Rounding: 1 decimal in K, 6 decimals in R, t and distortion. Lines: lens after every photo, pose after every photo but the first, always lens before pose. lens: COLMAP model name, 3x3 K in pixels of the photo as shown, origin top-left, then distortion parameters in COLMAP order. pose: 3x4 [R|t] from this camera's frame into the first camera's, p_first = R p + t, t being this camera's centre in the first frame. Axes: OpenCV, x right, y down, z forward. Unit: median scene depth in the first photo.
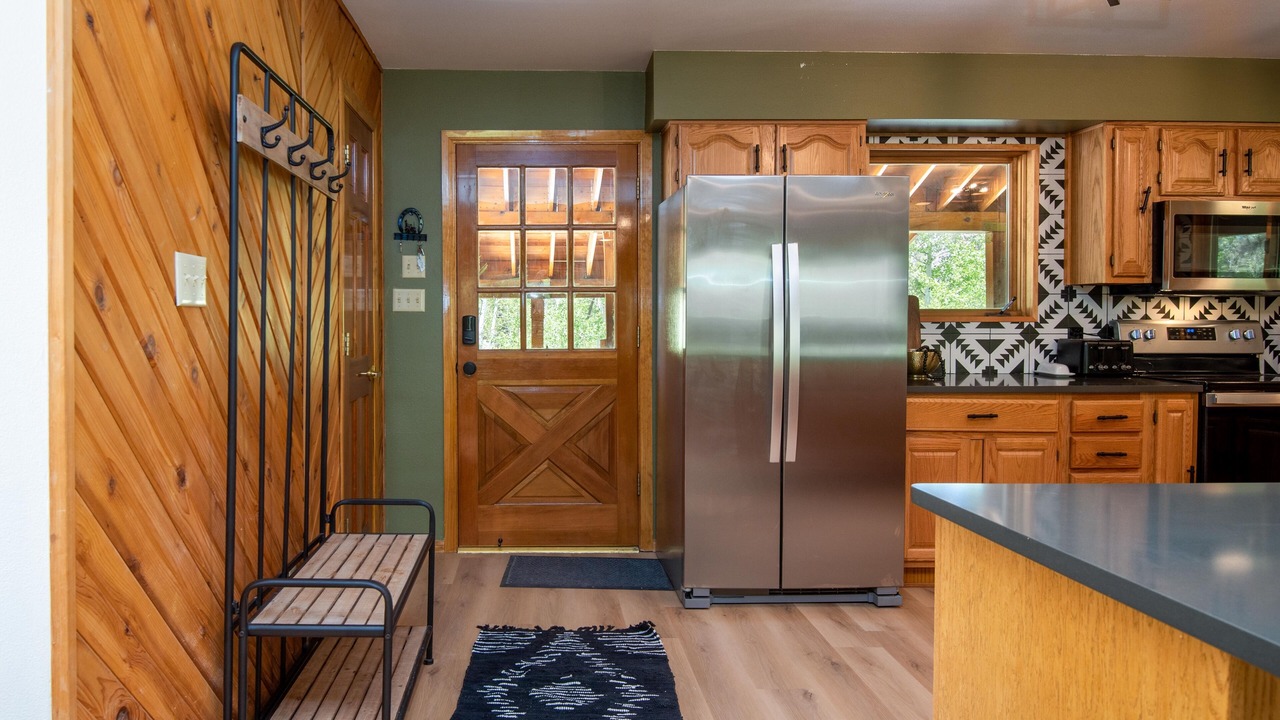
lens RADIAL K [[862.1, 0, 511.1], [0, 862.1, 334.0], [0, 0, 1]] dist [-0.021715, -0.006137]
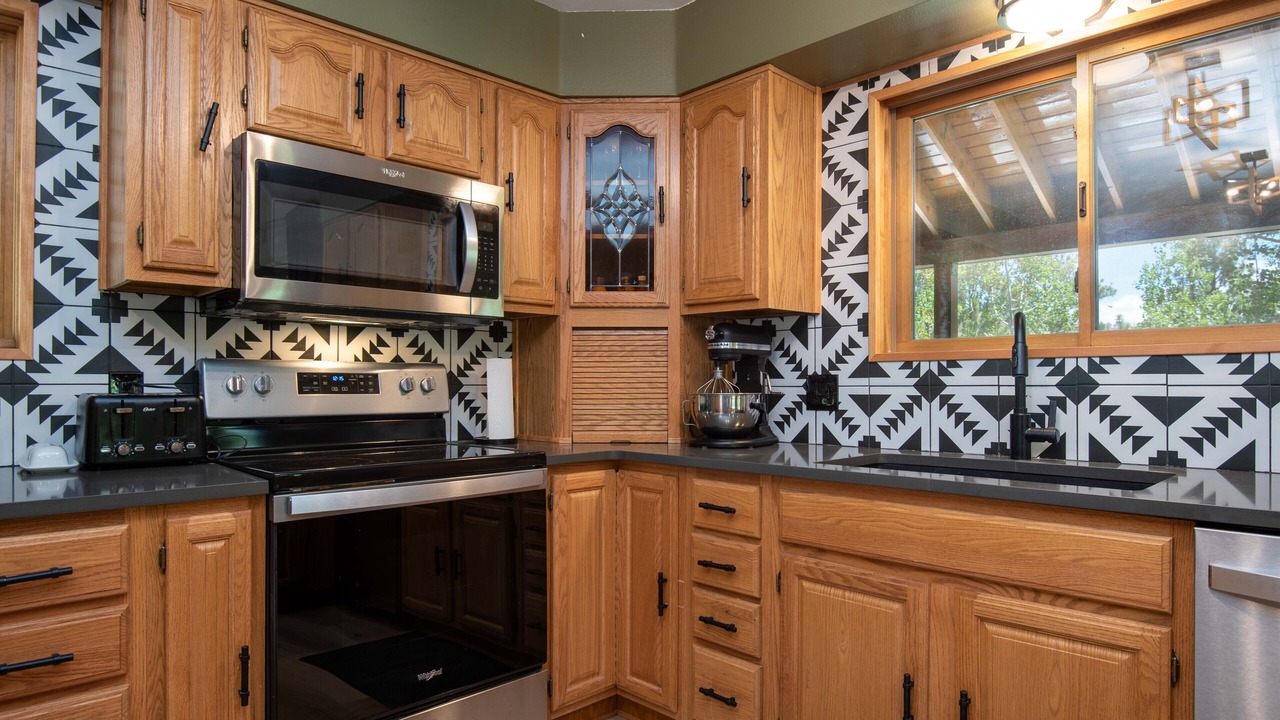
lens RADIAL K [[808.6, 0, 643.2], [0, 808.6, 375.8], [0, 0, 1]] dist [-0.005349, -0.004030]
pose [[0.705831, 0.004612, 0.708365, 0.535571], [0.013531, 0.999709, -0.019991, 0.009016], [-0.708251, 0.023695, 0.705563, 0.422808]]
